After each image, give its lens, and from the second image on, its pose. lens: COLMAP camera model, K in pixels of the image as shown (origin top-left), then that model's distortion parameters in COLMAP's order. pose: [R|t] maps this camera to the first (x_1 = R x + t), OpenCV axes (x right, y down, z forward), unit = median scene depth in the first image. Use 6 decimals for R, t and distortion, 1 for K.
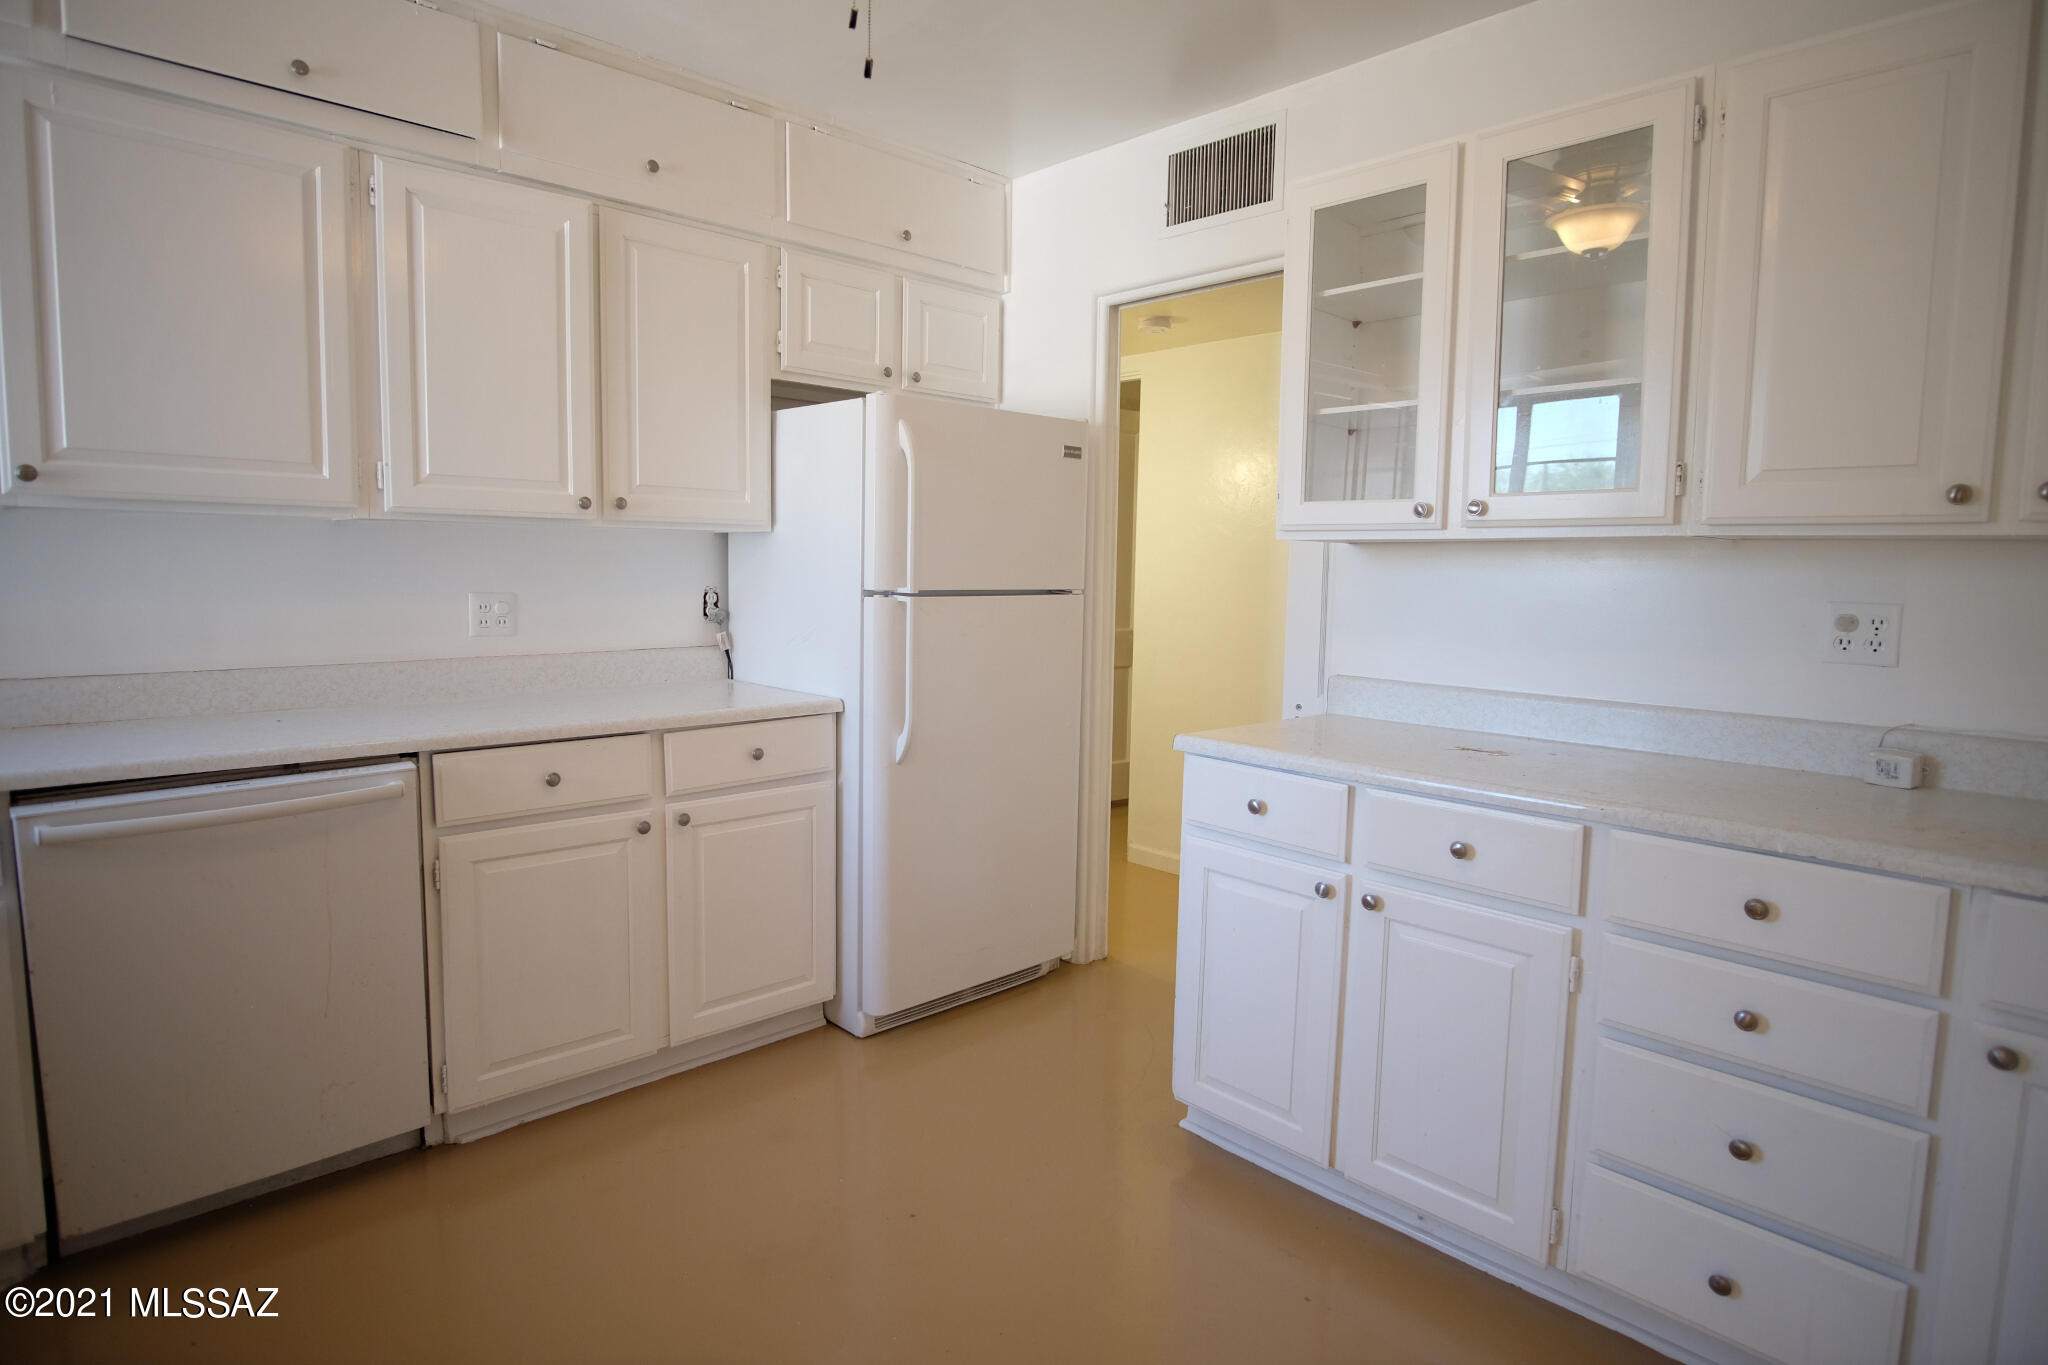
lens RADIAL K [[1096.6, 0, 1021.5], [0, 1096.6, 667.9], [0, 0, 1]] dist [-0.027363, 0.002276]
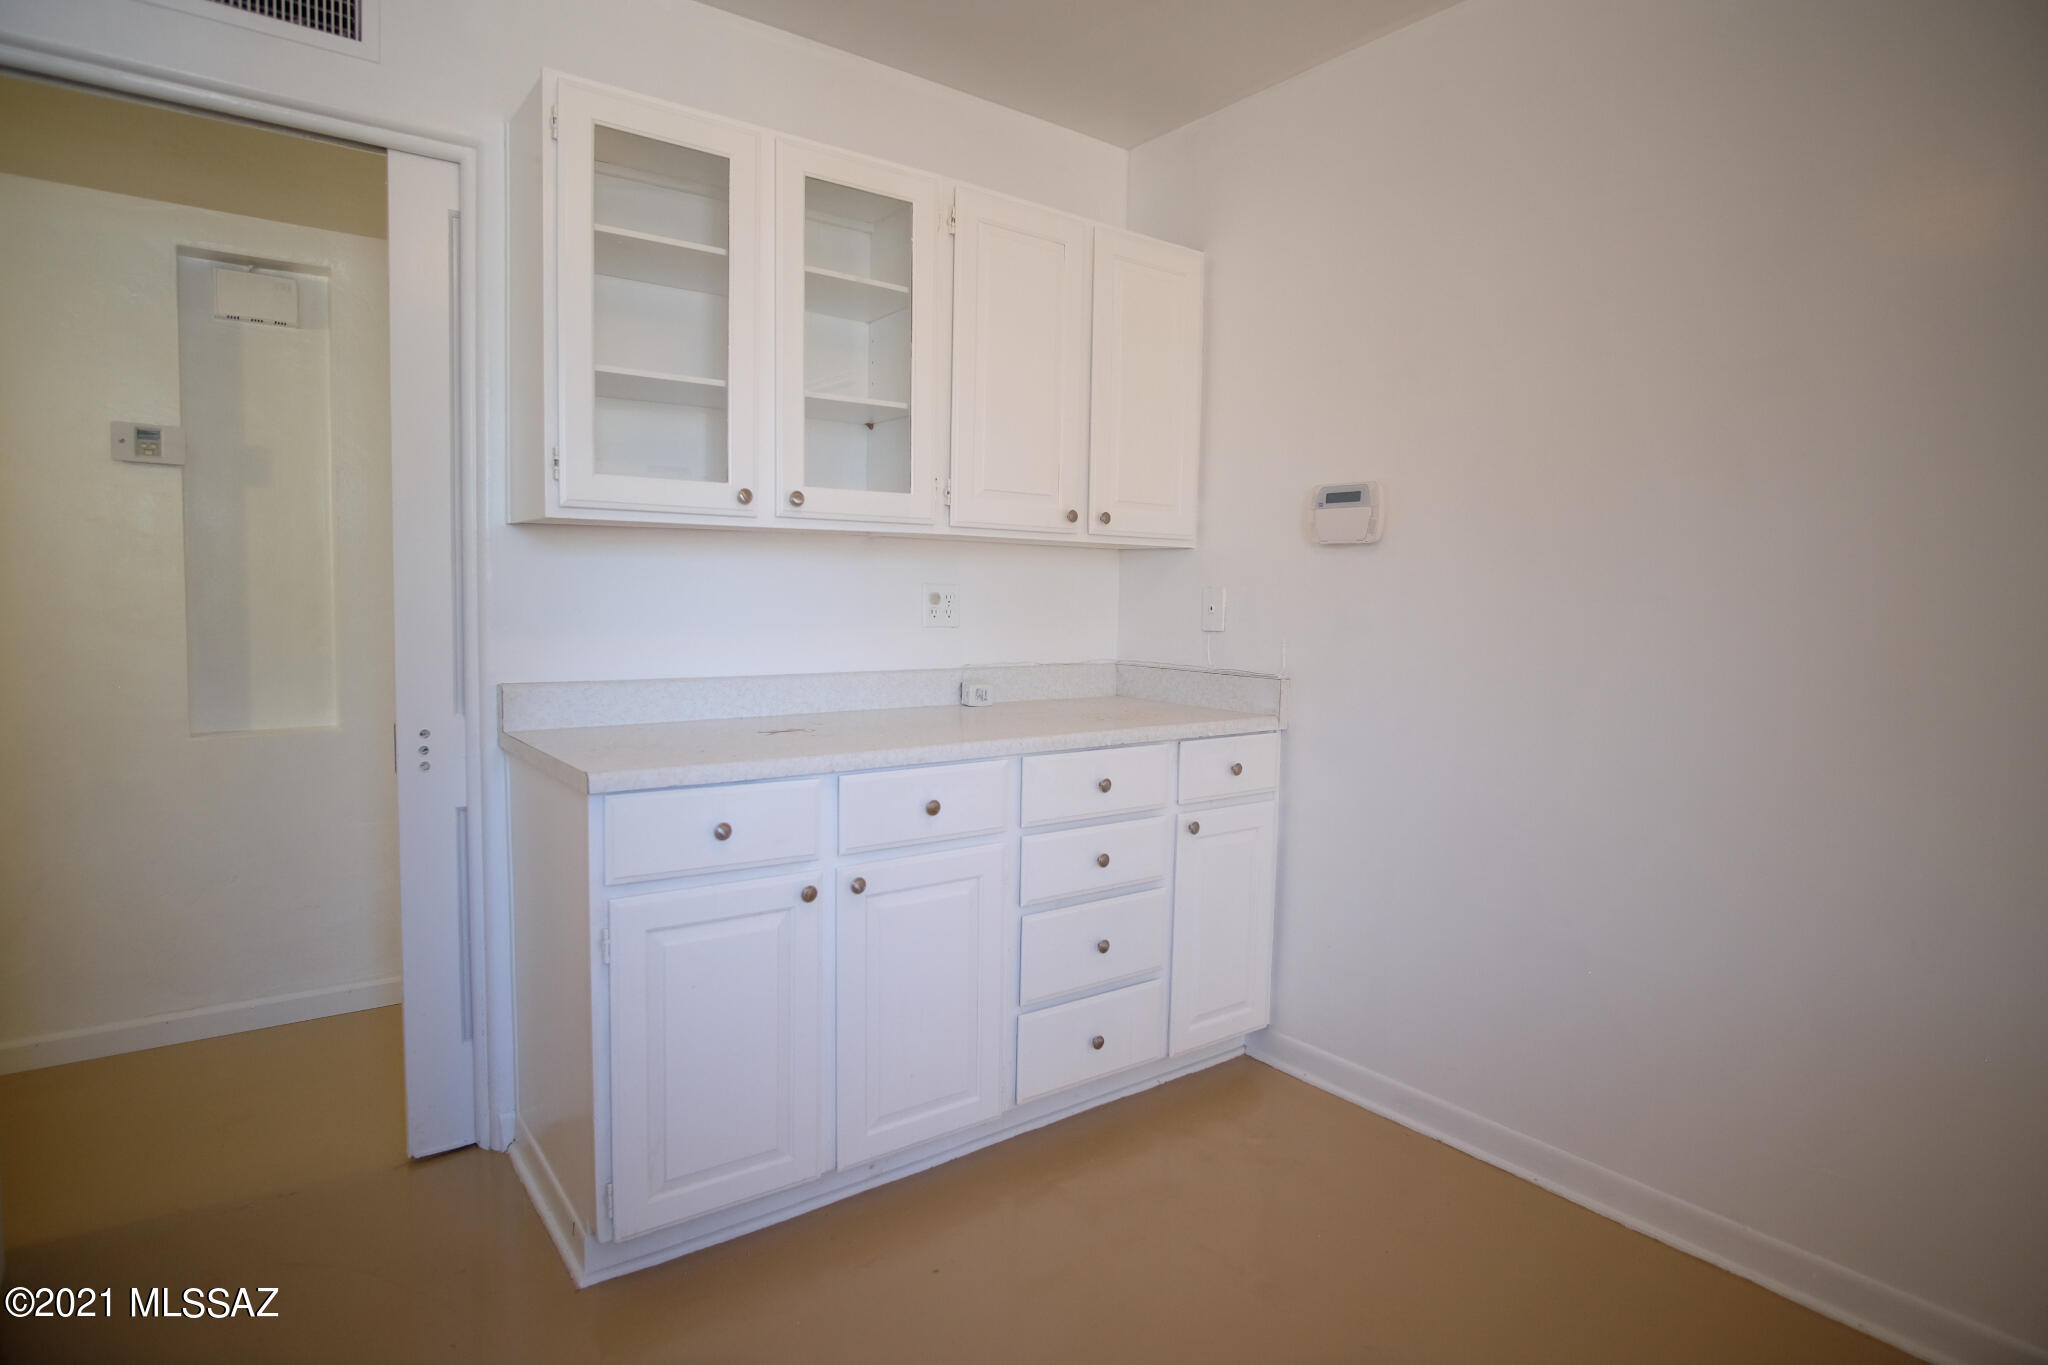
lens RADIAL K [[1096.6, 0, 1021.5], [0, 1096.6, 667.9], [0, 0, 1]] dist [-0.027363, 0.002276]
pose [[0.106329, -0.090794, 0.990177, -0.680550], [0.073312, 0.993828, 0.083256, -0.064481], [-0.991625, 0.063740, 0.112329, 0.750974]]
